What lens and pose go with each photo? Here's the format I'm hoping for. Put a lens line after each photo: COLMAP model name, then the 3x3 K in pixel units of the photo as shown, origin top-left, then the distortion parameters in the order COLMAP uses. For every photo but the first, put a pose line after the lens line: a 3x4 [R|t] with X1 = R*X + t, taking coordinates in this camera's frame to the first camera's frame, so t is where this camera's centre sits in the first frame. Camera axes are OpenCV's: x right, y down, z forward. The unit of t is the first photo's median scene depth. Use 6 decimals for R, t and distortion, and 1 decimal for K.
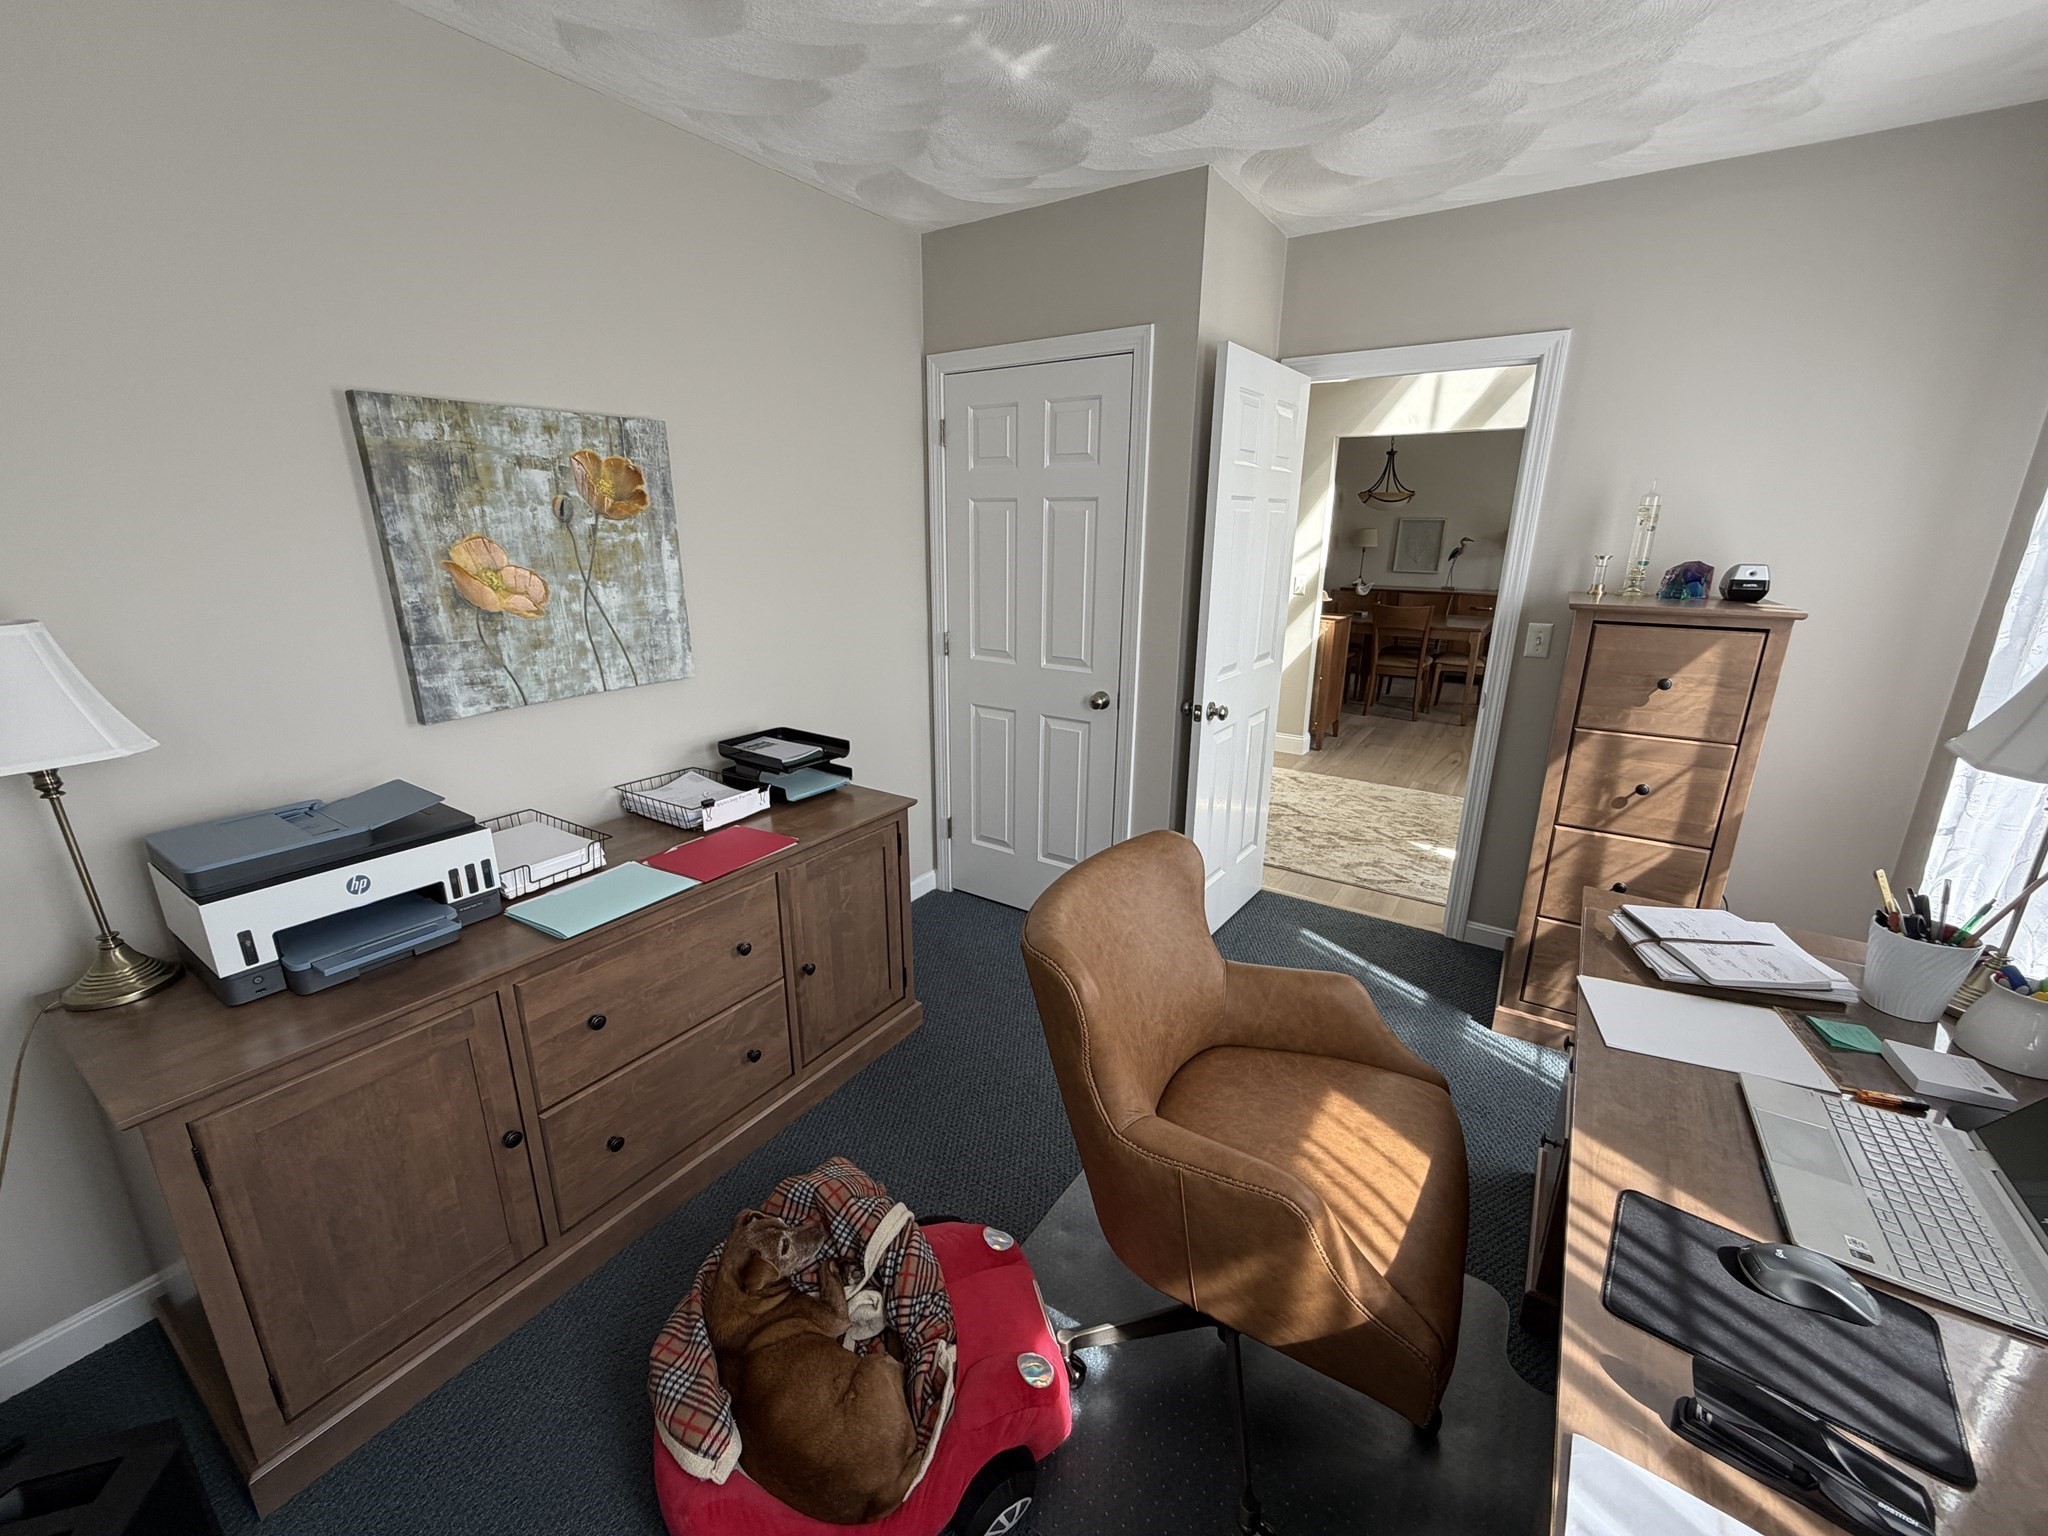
lens RADIAL K [[819.8, 0, 1018.3], [0, 819.8, 767.0], [0, 0, 1]] dist [-0.000442, 0.001088]
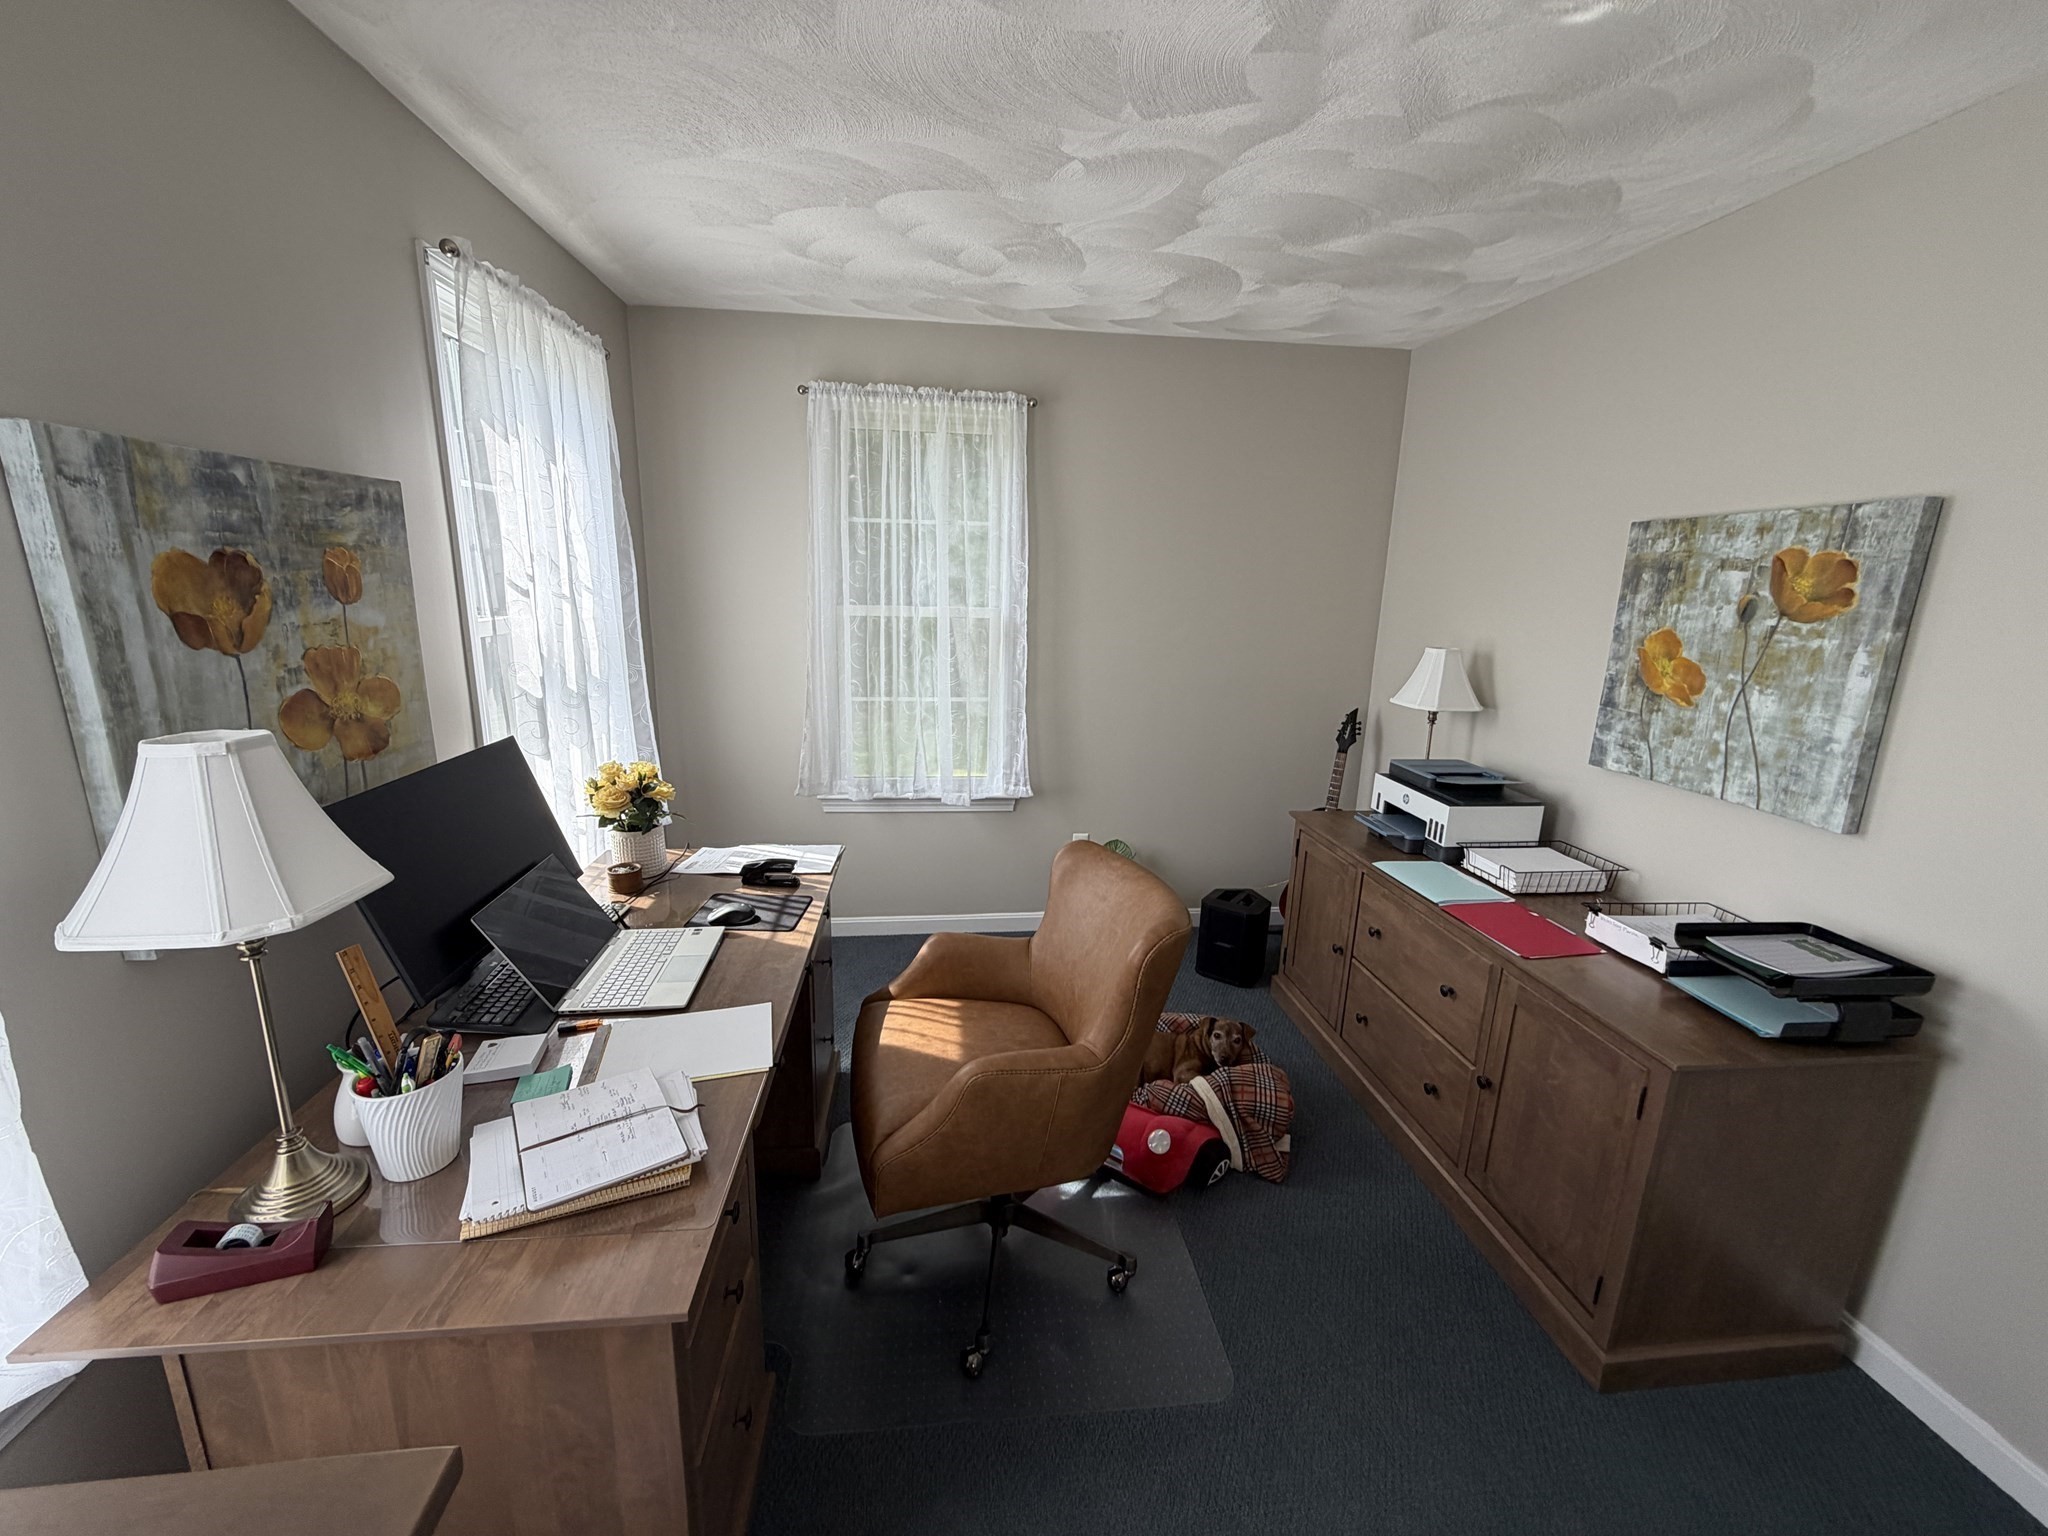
lens RADIAL K [[819.8, 0, 1019.3], [0, 819.8, 767.1], [0, 0, 1]] dist [-0.000442, 0.001088]
pose [[-0.765288, 0.123891, -0.631652, 0.751154], [-0.210435, 0.879228, 0.427406, -0.386432], [0.608318, 0.460010, -0.646792, 1.198868]]
